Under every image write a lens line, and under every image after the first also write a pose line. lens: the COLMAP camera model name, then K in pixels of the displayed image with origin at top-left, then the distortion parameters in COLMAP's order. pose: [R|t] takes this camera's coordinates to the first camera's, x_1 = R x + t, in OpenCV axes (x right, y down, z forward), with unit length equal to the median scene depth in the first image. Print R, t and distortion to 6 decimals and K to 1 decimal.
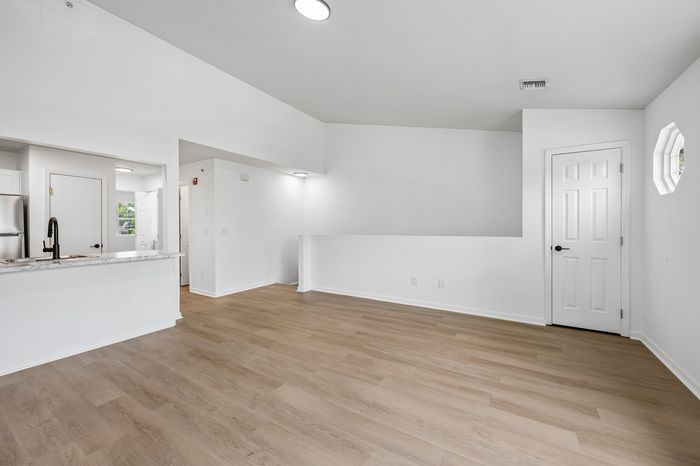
lens RADIAL K [[295.1, 0, 348.3], [0, 295.1, 229.3], [0, 0, 1]] dist [-0.000093, 0.000183]
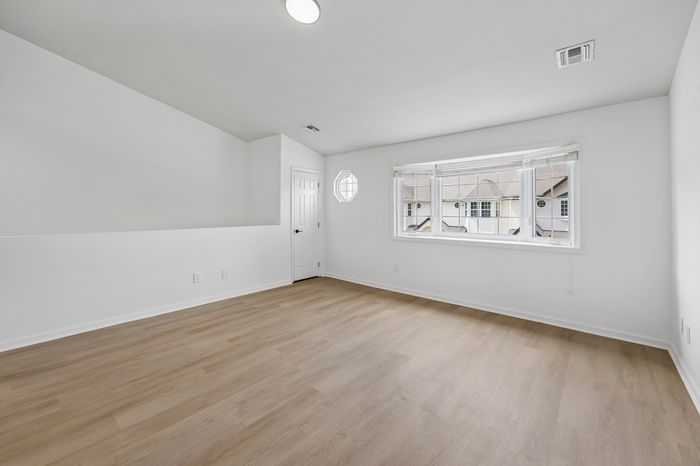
lens RADIAL K [[294.2, 0, 364.7], [0, 294.2, 209.3], [0, 0, 1]] dist [0.000654, 0.000027]
pose [[0.086883, 0.010655, 0.996162, -0.839986], [0.006738, 0.999914, -0.011283, -0.031942], [-0.996196, 0.007693, 0.086804, 0.535150]]
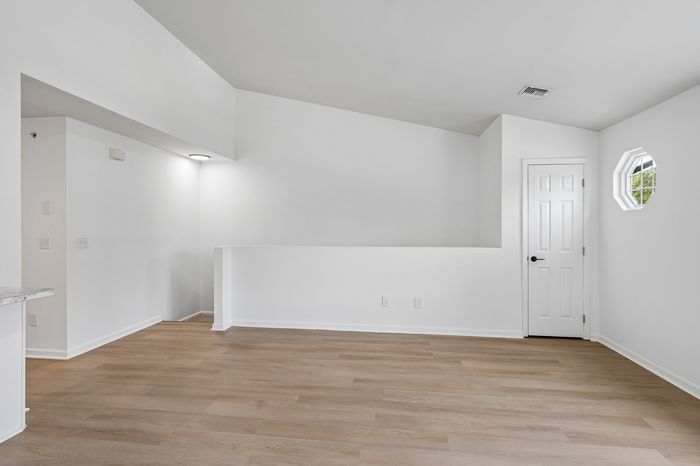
lens RADIAL K [[354.9, 0, 352.5], [0, 354.9, 228.9], [0, 0, 1]] dist [0.001186, 0.000181]
pose [[0.898554, 0.004636, 0.438839, -0.383689], [-0.002126, 0.999978, -0.006211, -0.029456], [-0.438859, 0.004648, 0.898544, 0.199449]]
